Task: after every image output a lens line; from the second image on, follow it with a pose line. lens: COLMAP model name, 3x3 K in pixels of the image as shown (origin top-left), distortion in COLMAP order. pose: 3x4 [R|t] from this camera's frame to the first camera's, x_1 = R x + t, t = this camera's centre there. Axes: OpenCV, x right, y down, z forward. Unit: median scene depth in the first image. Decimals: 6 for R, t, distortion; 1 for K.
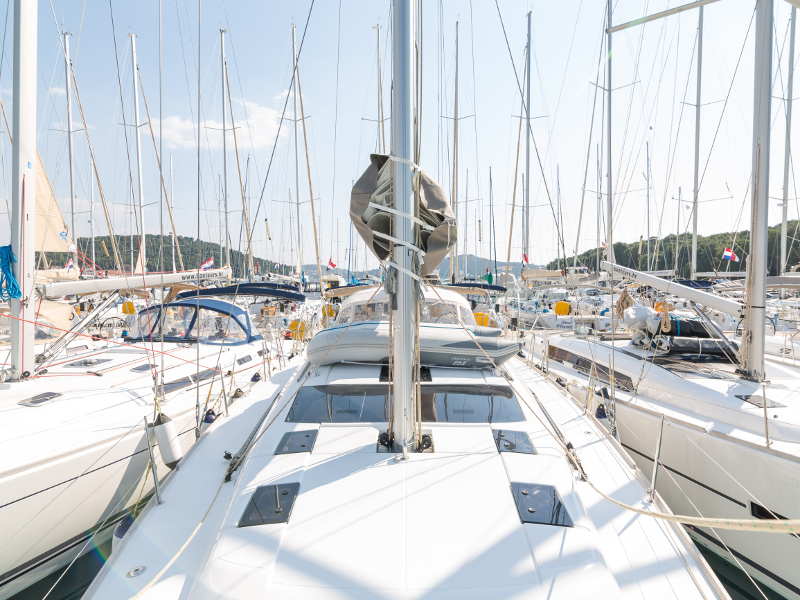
lens RADIAL K [[444.4, 0, 402.5], [0, 444.4, 300.5], [0, 0, 1]] dist [-0.000764, -0.000573]
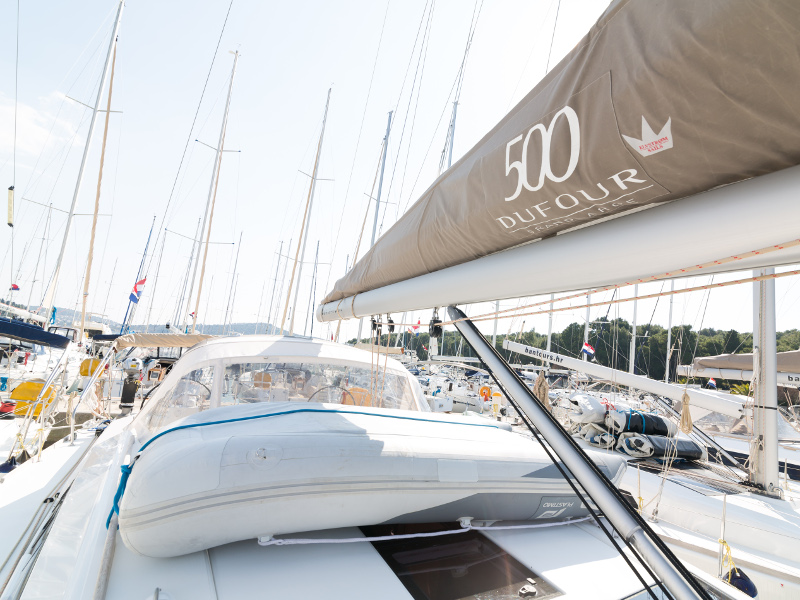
lens RADIAL K [[414.3, 0, 464.1], [0, 414.3, 307.7], [0, 0, 1]] dist [0.003436, -0.001623]
pose [[0.833398, 0.165977, 0.527161, -0.228629], [-0.079074, 0.979836, -0.183493, 0.021514], [-0.546987, 0.111238, 0.829718, 0.759096]]
